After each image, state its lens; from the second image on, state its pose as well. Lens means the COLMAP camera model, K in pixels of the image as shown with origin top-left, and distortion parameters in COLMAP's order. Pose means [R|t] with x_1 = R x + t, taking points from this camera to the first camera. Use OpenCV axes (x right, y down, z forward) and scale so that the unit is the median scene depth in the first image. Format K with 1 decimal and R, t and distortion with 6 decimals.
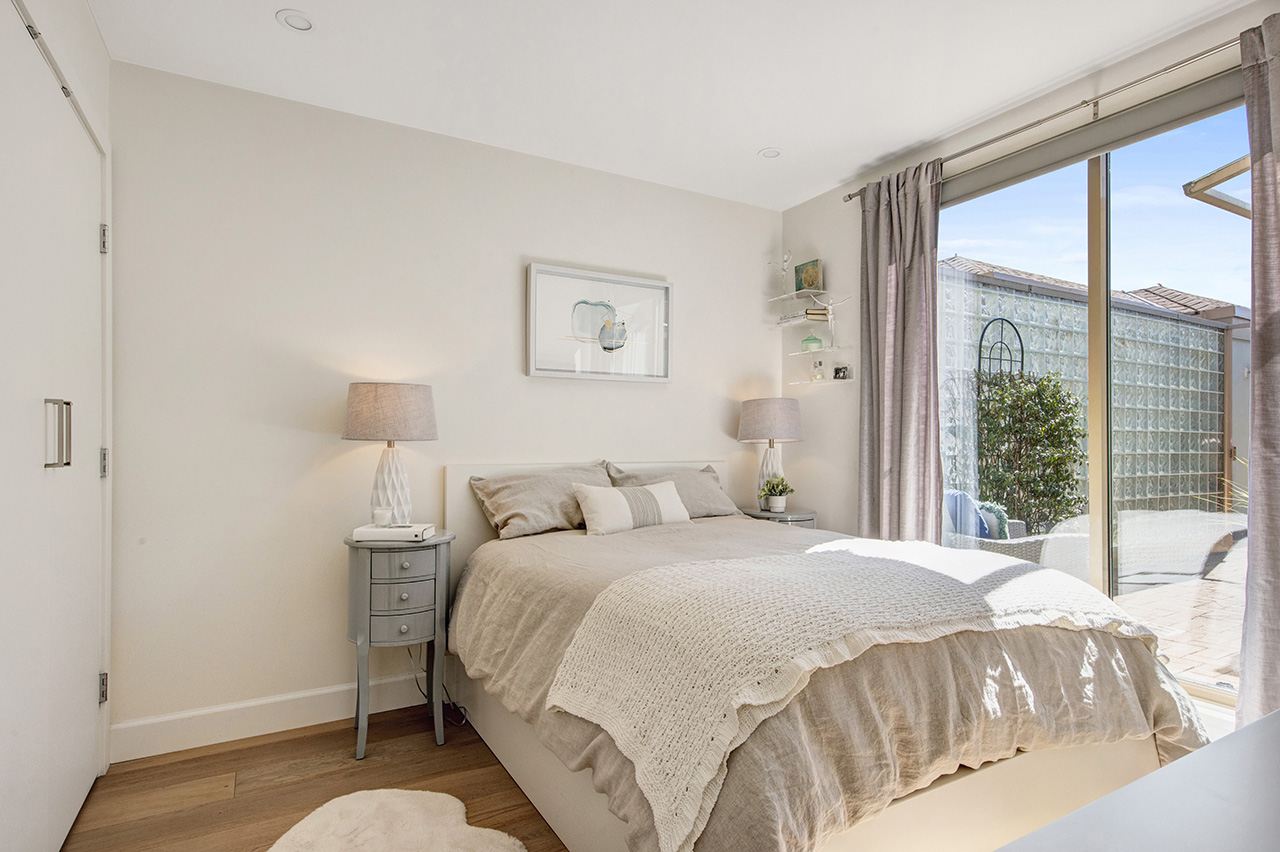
lens RADIAL K [[638.7, 0, 646.4], [0, 638.7, 427.9], [0, 0, 1]] dist [0.011574, -0.000409]
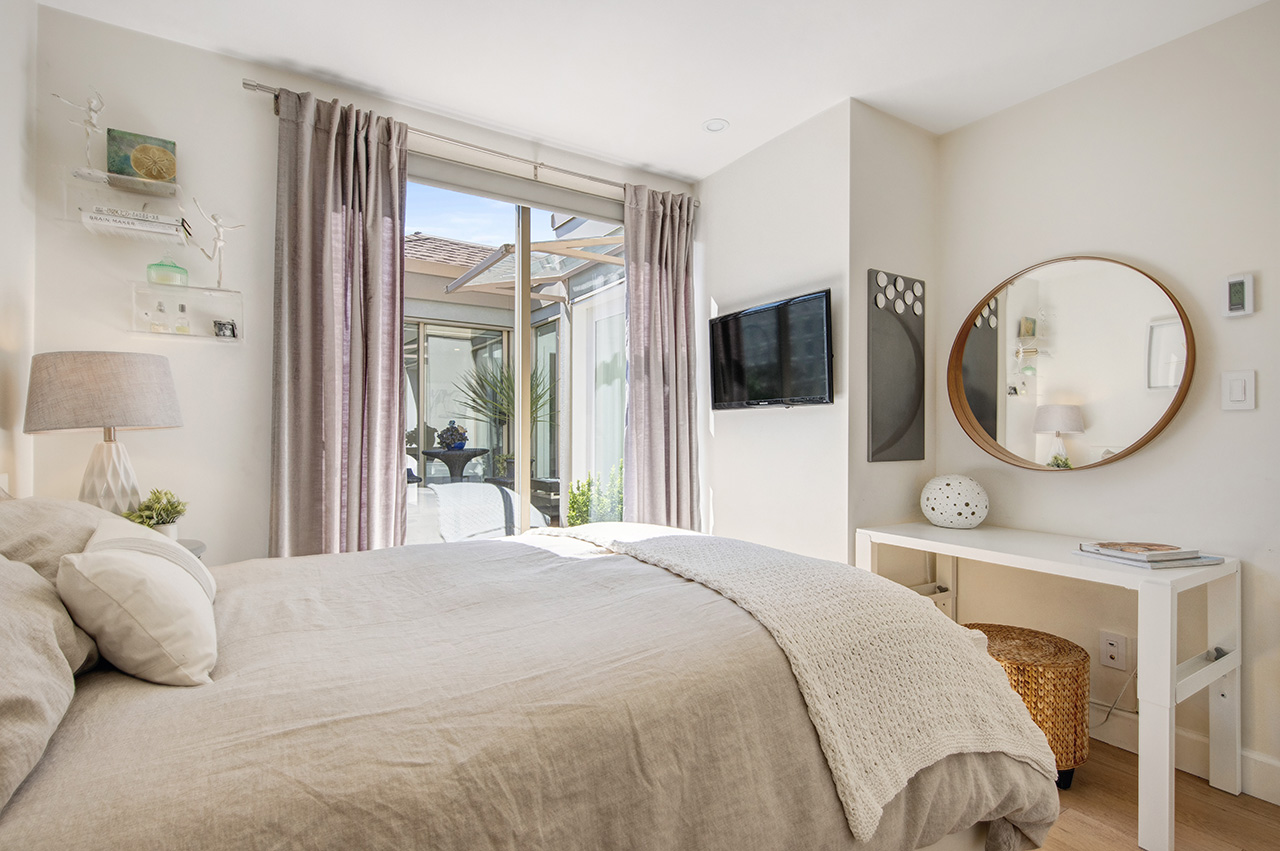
lens RADIAL K [[608.1, 0, 638.9], [0, 608.1, 432.6], [0, 0, 1]] dist [0.000615, -0.000028]
pose [[-0.051539, -0.004403, 0.998661, -0.411631], [-0.015110, 0.999879, 0.003629, 0.017370], [-0.998557, -0.014903, -0.051600, 0.648313]]
